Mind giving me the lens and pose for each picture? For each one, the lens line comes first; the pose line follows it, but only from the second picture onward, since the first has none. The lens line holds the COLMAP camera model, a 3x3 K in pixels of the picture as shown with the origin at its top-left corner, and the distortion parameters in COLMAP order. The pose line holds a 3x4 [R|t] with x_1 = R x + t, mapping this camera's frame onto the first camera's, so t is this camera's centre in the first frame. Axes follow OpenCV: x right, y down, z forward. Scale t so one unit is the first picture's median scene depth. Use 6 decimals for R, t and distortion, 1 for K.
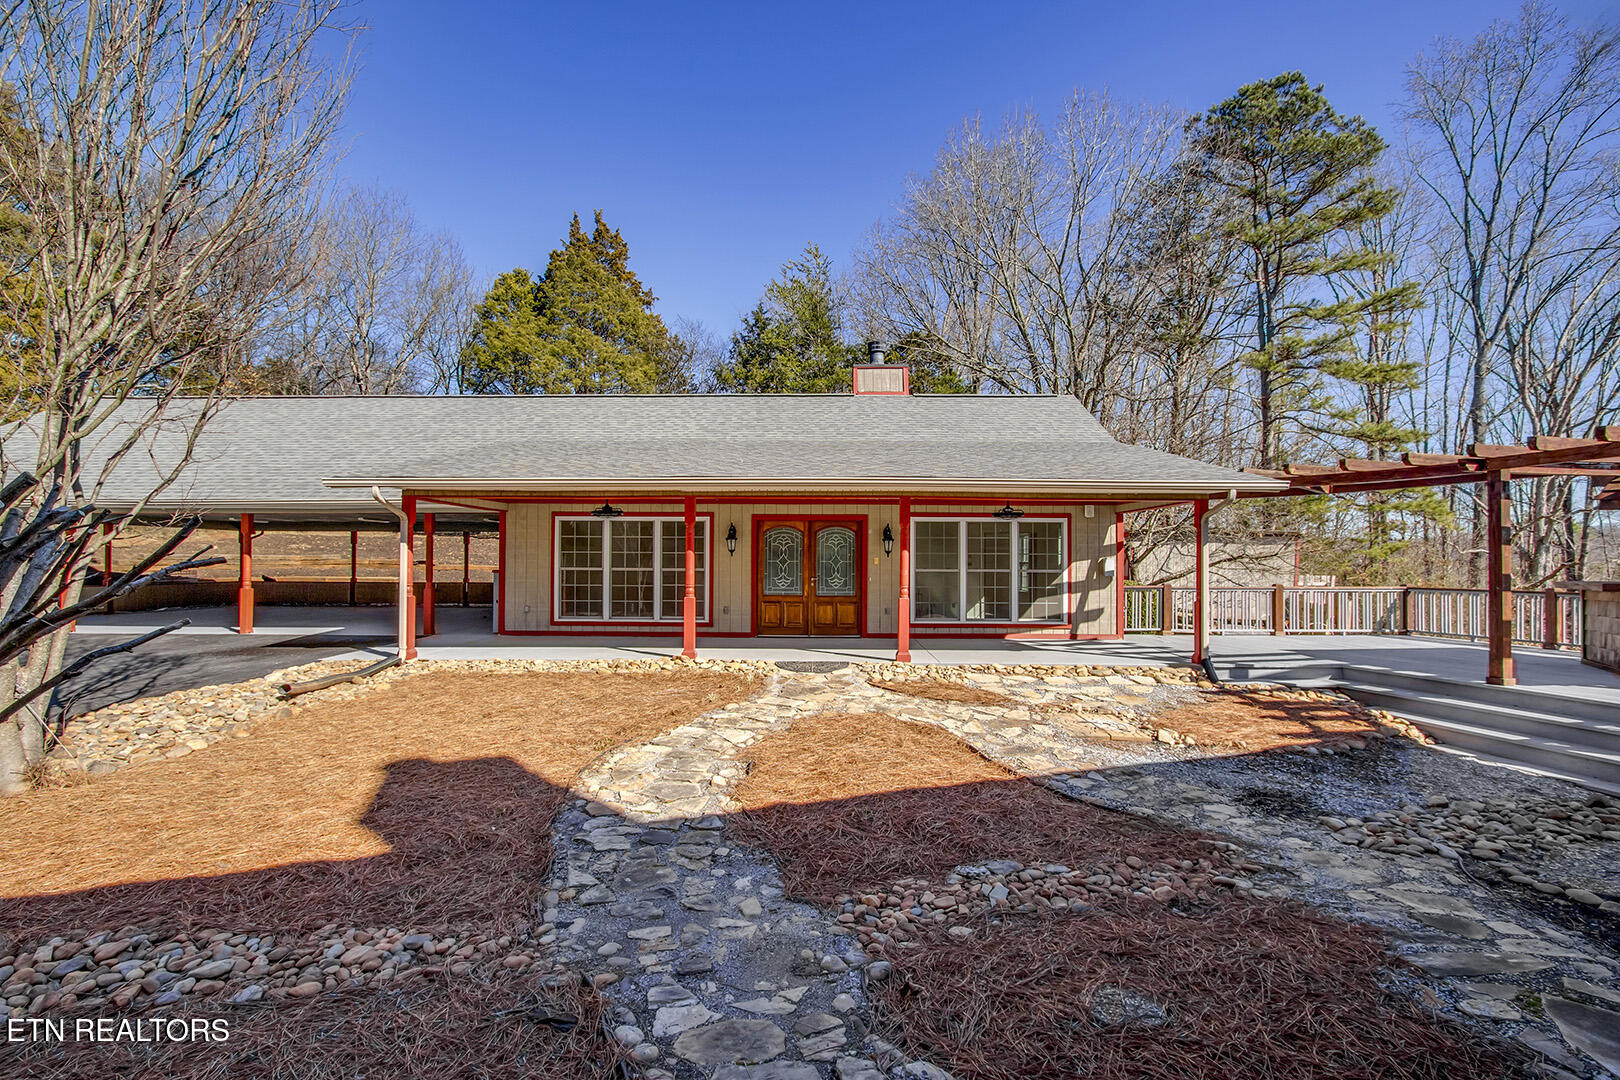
lens RADIAL K [[763.4, 0, 804.7], [0, 763.4, 553.9], [0, 0, 1]] dist [-0.018979, 0.000420]
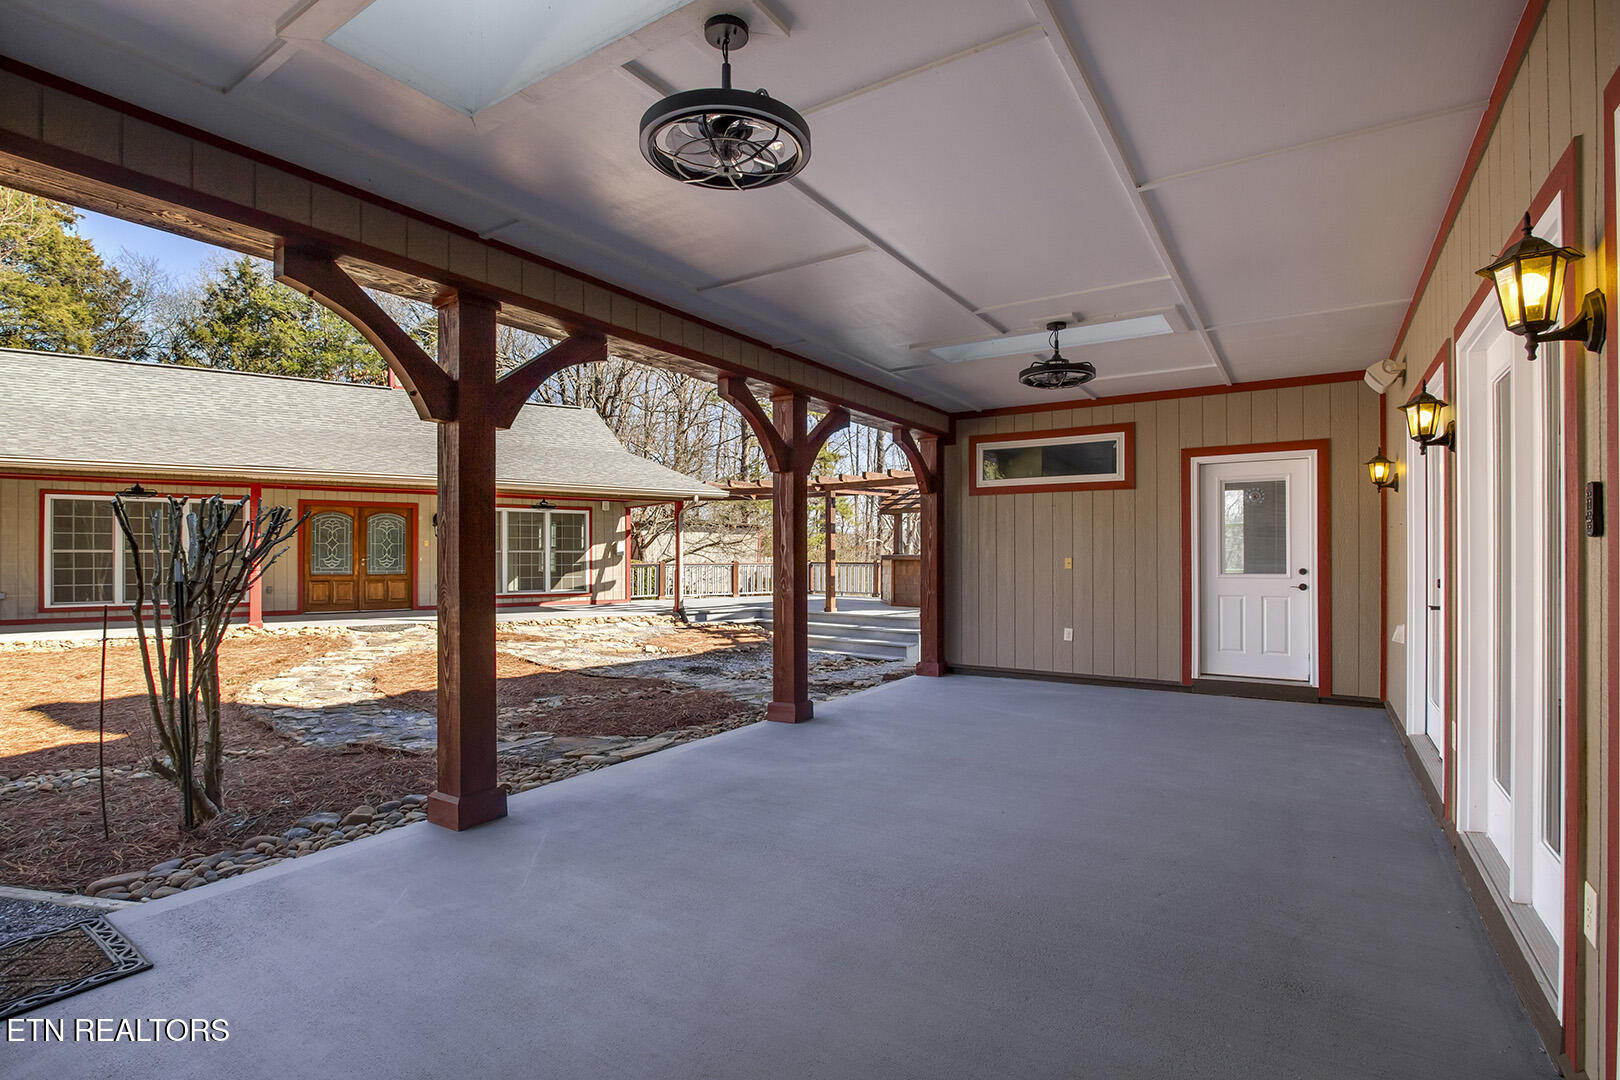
lens RADIAL K [[763.4, 0, 808.3], [0, 763.4, 547.6], [0, 0, 1]] dist [-0.018979, 0.000420]
pose [[0.817185, -0.000496, 0.576376, -0.096516], [-0.002960, 0.999983, 0.005057, 0.007914], [-0.576368, -0.005838, 0.817169, -0.270887]]
